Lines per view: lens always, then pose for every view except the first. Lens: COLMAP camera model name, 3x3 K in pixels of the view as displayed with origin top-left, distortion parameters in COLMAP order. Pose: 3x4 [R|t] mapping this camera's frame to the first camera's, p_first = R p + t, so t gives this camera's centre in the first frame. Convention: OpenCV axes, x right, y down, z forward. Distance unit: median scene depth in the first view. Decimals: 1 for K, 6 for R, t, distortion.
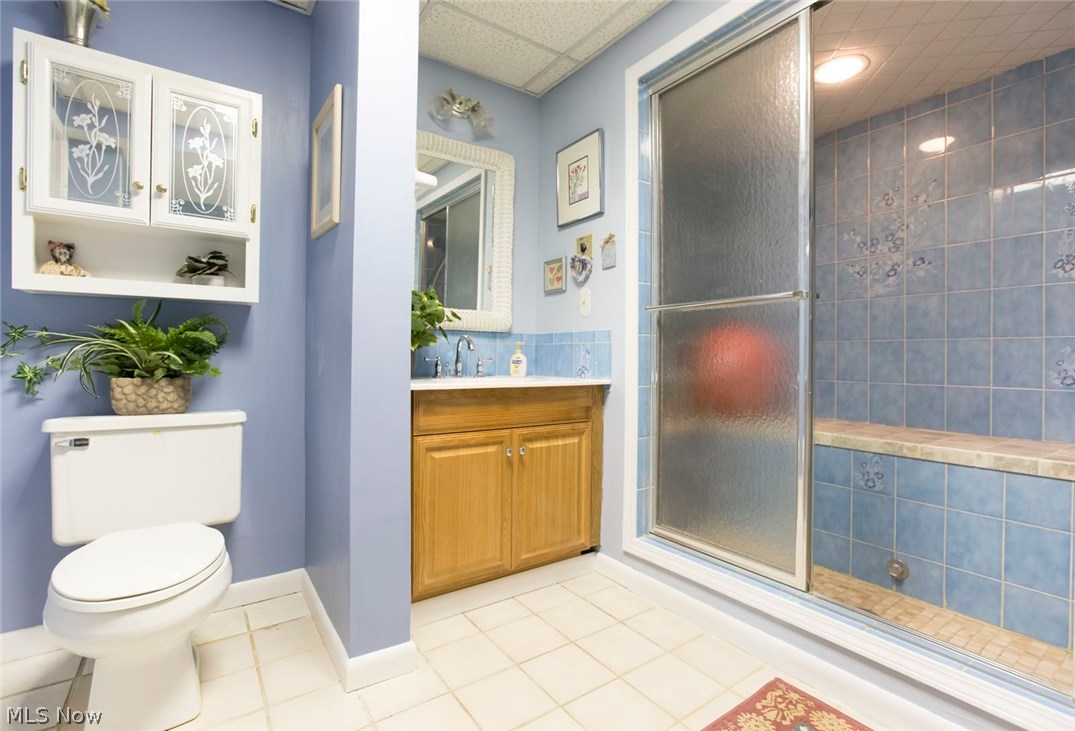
lens RADIAL K [[492.2, 0, 539.1], [0, 492.2, 353.1], [0, 0, 1]] dist [-0.045409, 0.018501]
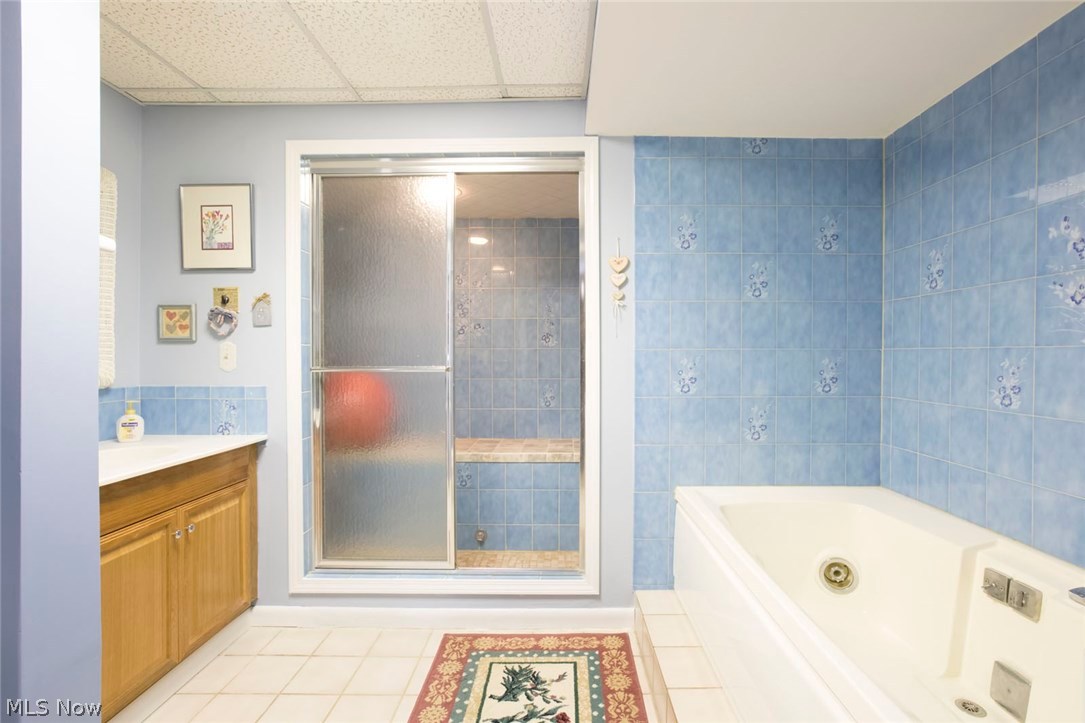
lens RADIAL K [[493.0, 0, 542.5], [0, 493.0, 361.5], [0, 0, 1]] dist [-0.001522, 0.000243]
pose [[0.598568, -0.019778, 0.800828, -0.343408], [0.001173, 0.999716, 0.023813, -0.127462], [-0.801071, -0.013315, 0.598421, -0.084351]]
